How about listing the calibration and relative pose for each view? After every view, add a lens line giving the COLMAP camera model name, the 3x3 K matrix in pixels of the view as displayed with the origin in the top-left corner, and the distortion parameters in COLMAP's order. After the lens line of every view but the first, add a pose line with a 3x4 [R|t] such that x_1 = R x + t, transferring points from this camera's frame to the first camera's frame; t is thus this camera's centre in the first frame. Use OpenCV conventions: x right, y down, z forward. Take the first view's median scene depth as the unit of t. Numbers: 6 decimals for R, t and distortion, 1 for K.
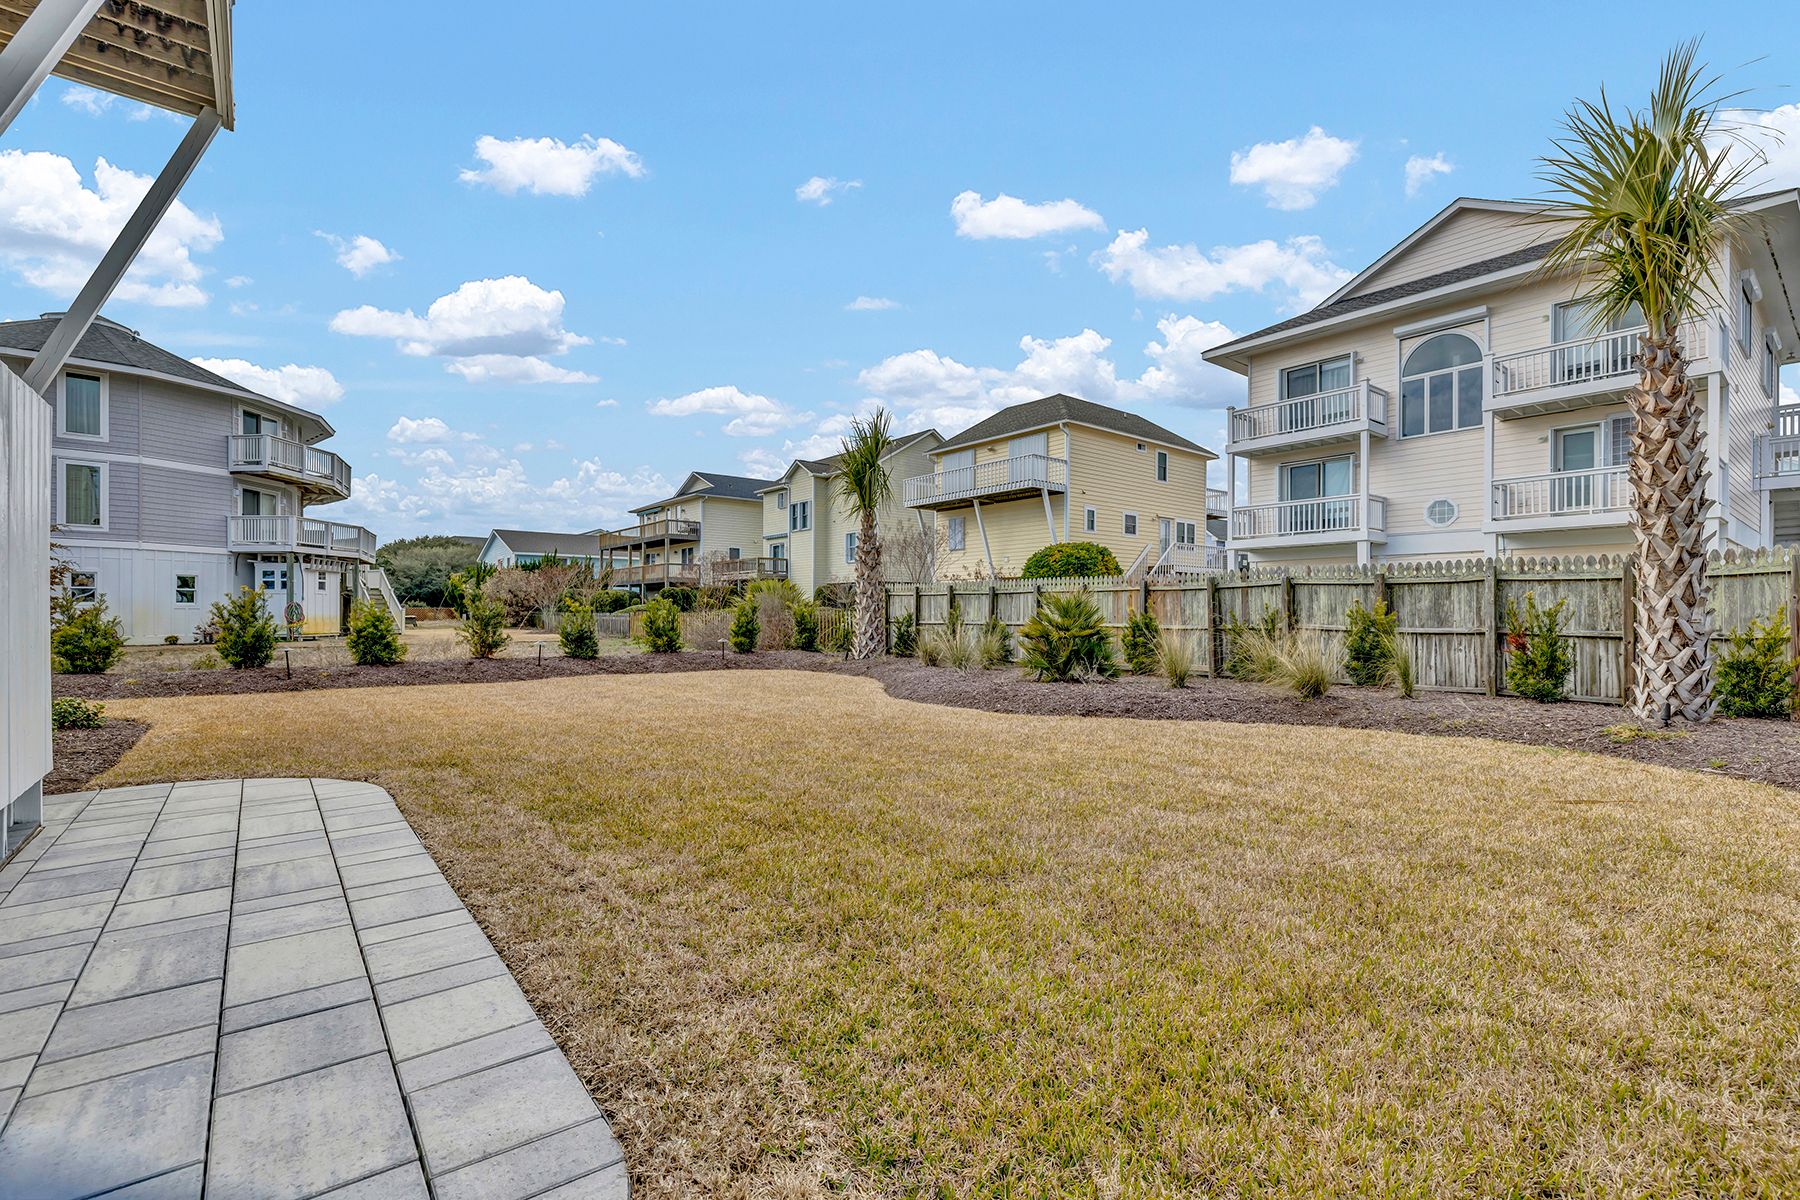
lens RADIAL K [[786.8, 0, 900.0], [0, 786.8, 600.0], [0, 0, 1]] dist [0.026063, 0.000071]
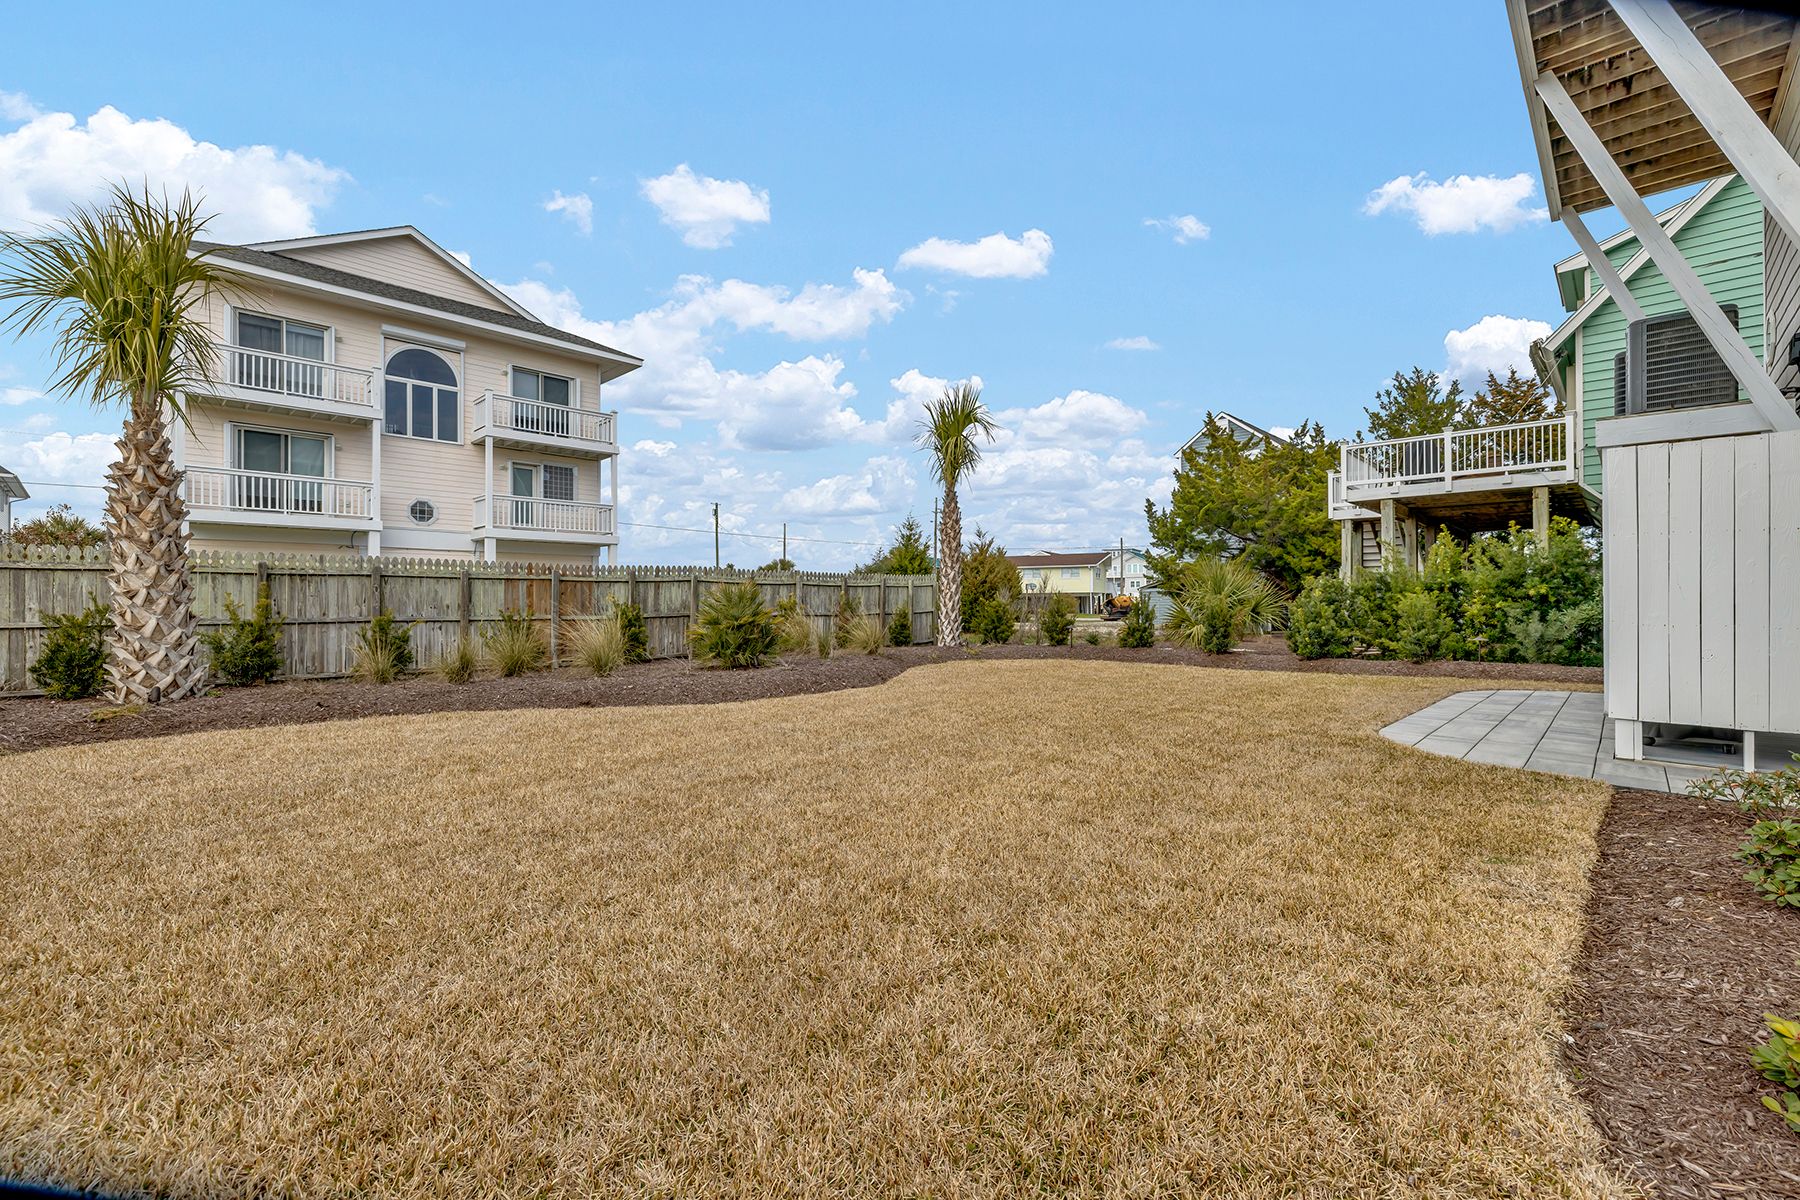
lens RADIAL K [[760.9, 0, 900.0], [0, 760.9, 600.0], [0, 0, 1]] dist [-0.000179, 0.000003]
pose [[-0.128455, 0.002223, 0.991713, -0.431253], [-0.007735, 0.999965, -0.003243, 0.007352], [-0.991685, -0.008088, -0.128433, 0.483940]]
